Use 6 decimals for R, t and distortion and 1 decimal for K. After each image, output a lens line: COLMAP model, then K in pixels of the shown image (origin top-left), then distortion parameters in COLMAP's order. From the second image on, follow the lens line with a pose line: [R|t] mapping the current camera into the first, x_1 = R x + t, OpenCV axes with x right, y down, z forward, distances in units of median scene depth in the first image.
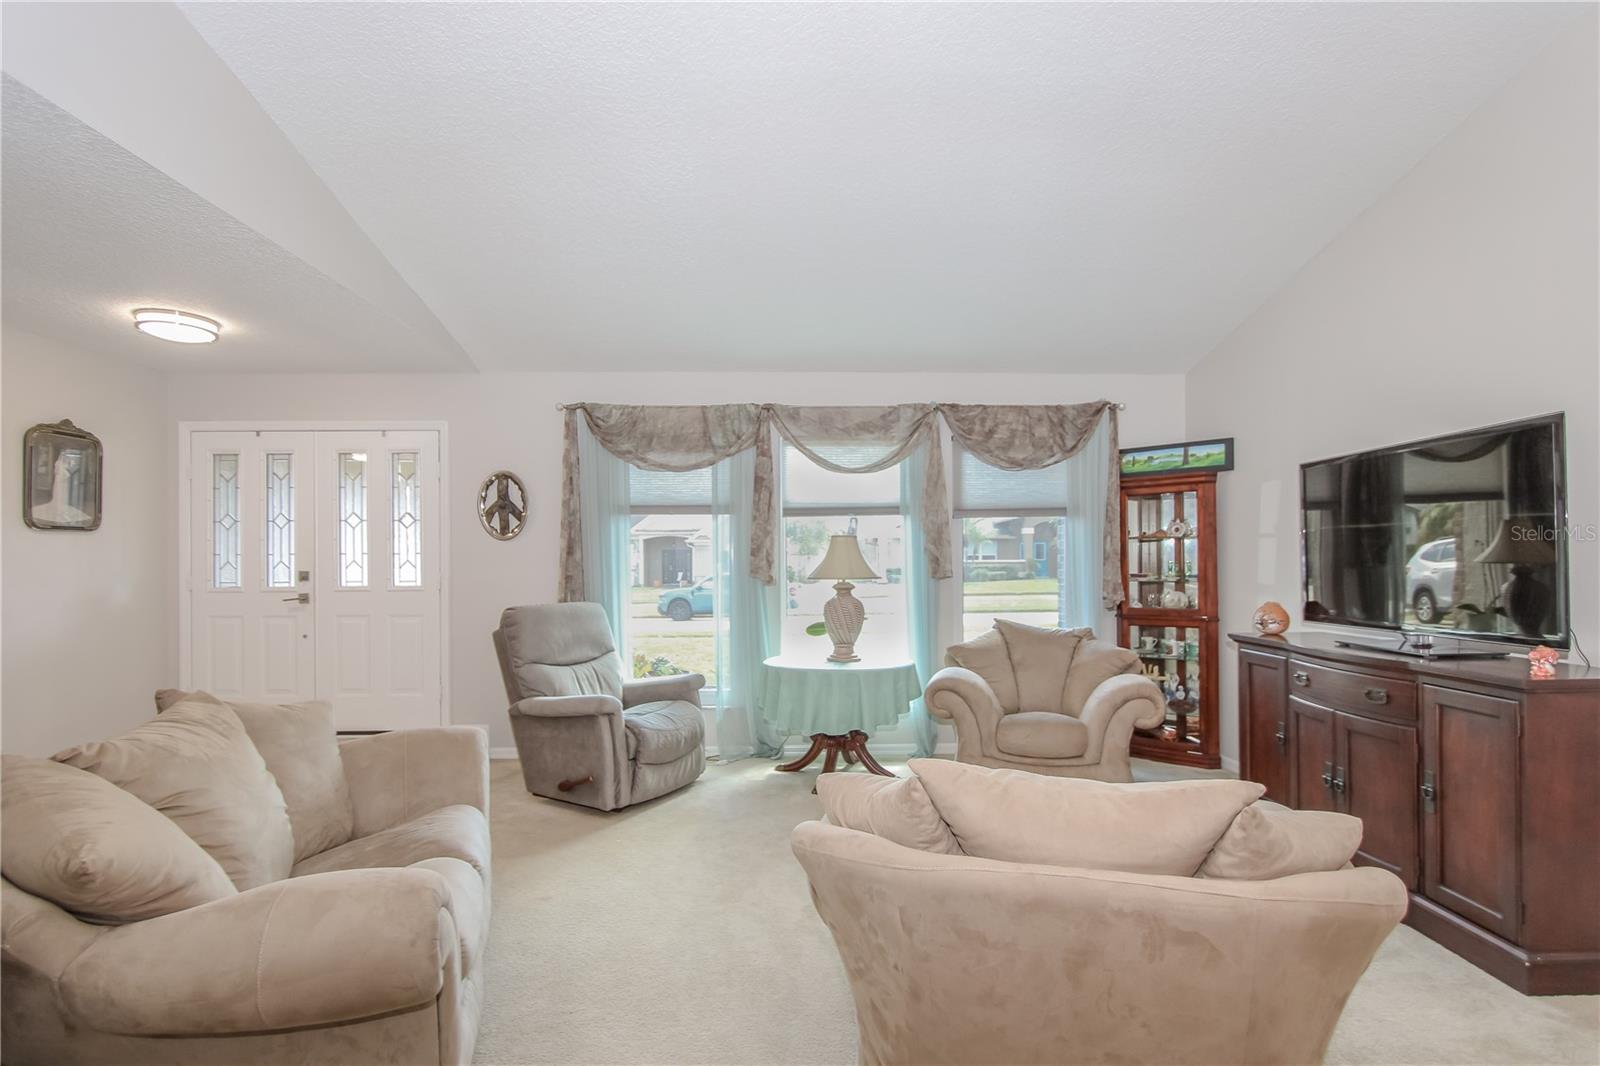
lens RADIAL K [[737.9, 0, 782.8], [0, 737.9, 562.1], [0, 0, 1]] dist [-0.002166, -0.000701]
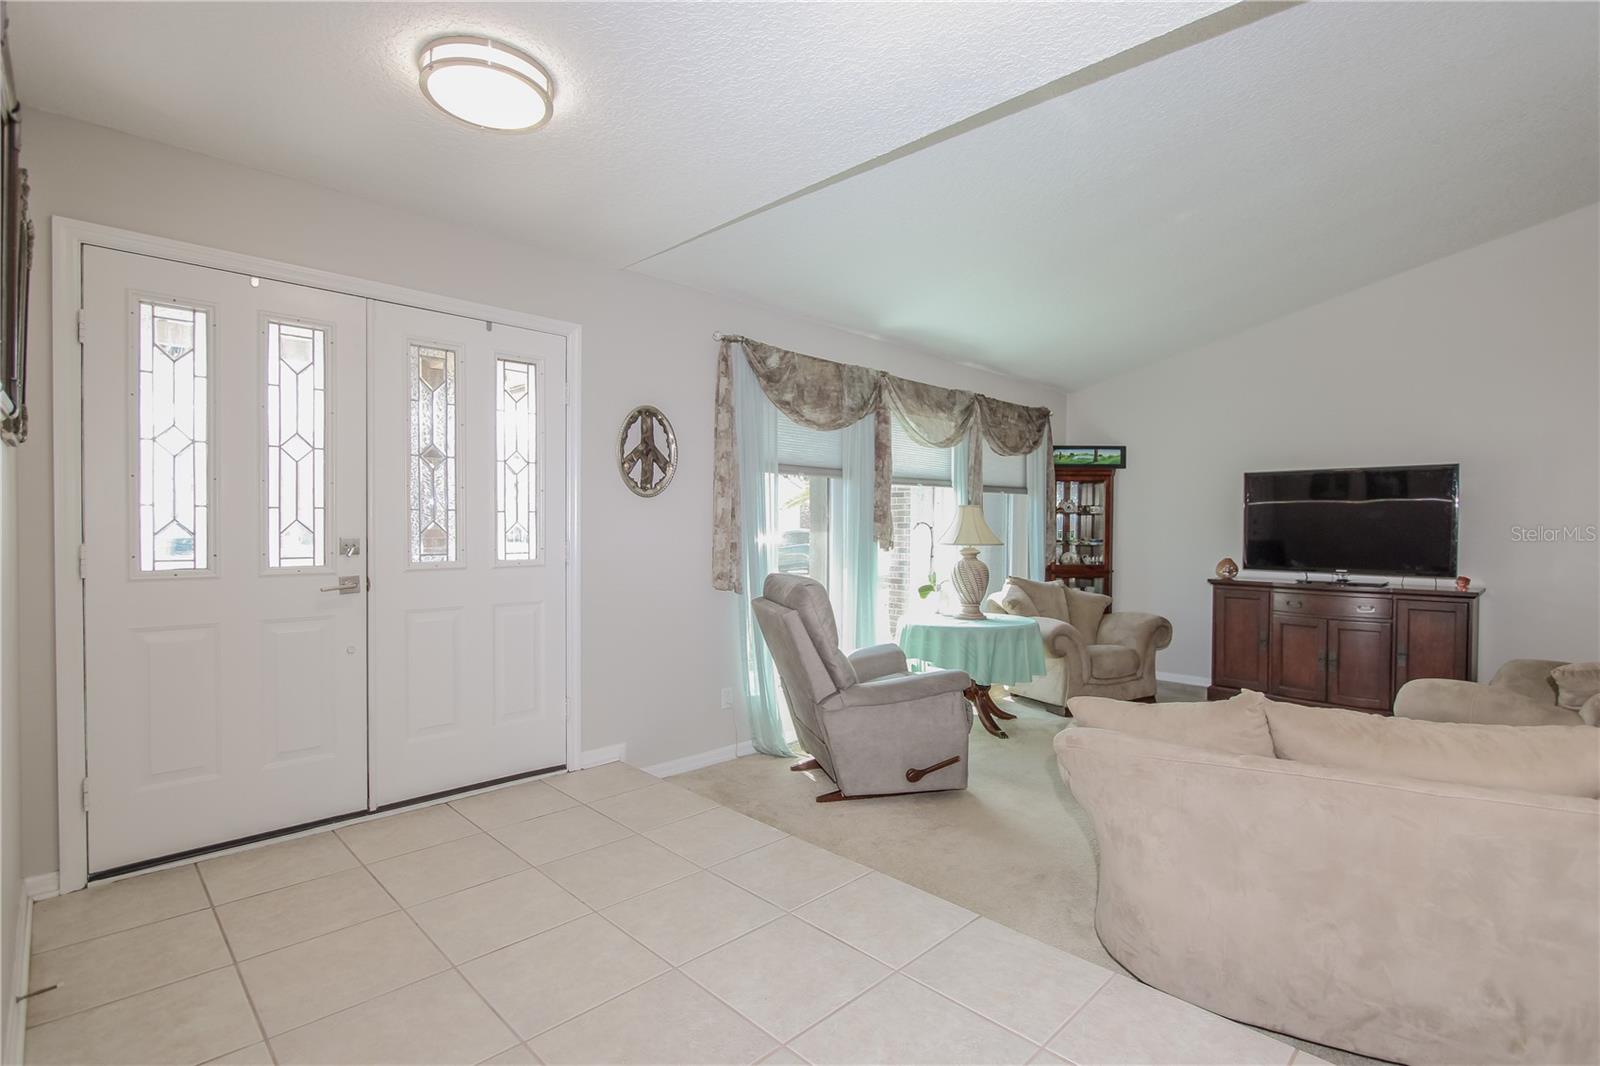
lens RADIAL K [[737.9, 0, 799.3], [0, 737.9, 535.0], [0, 0, 1]] dist [-0.002166, -0.000701]
pose [[0.729818, 0.001072, 0.683641, -0.794101], [-0.011511, 0.999876, 0.010721, -0.000486], [-0.683545, -0.015694, 0.729740, 0.340168]]
